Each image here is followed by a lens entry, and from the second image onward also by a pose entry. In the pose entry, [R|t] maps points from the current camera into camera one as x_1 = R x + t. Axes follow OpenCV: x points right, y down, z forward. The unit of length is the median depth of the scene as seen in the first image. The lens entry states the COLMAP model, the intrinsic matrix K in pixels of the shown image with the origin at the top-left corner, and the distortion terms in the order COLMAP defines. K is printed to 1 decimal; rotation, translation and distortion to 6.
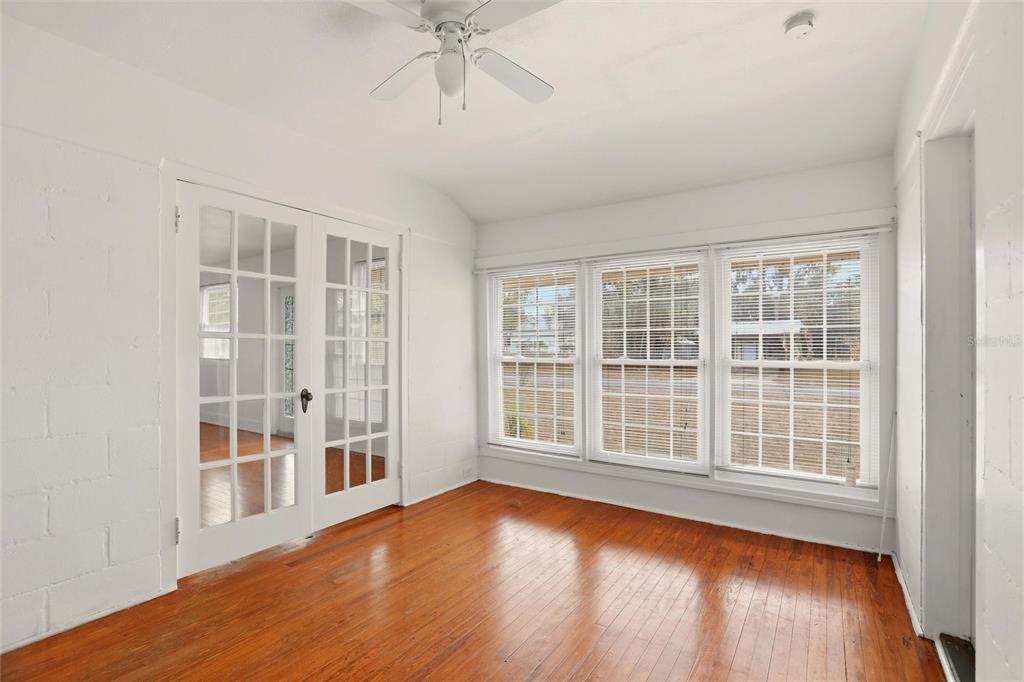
lens RADIAL K [[504.7, 0, 511.7], [0, 504.7, 342.5], [0, 0, 1]] dist [-0.019732, 0.007488]
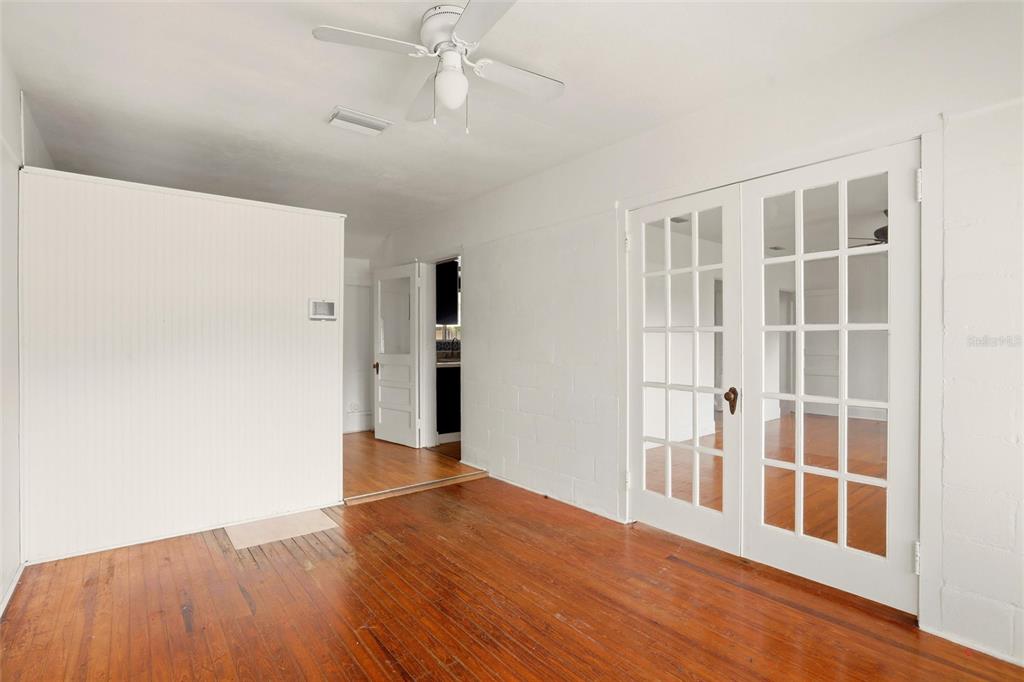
lens RADIAL K [[504.7, 0, 513.5], [0, 504.7, 346.0], [0, 0, 1]] dist [-0.019732, 0.007488]
pose [[-0.324663, 0.004782, -0.945818, 0.508719], [0.007210, 0.999971, 0.002581, 0.013713], [0.945802, -0.005982, -0.324688, 0.865338]]
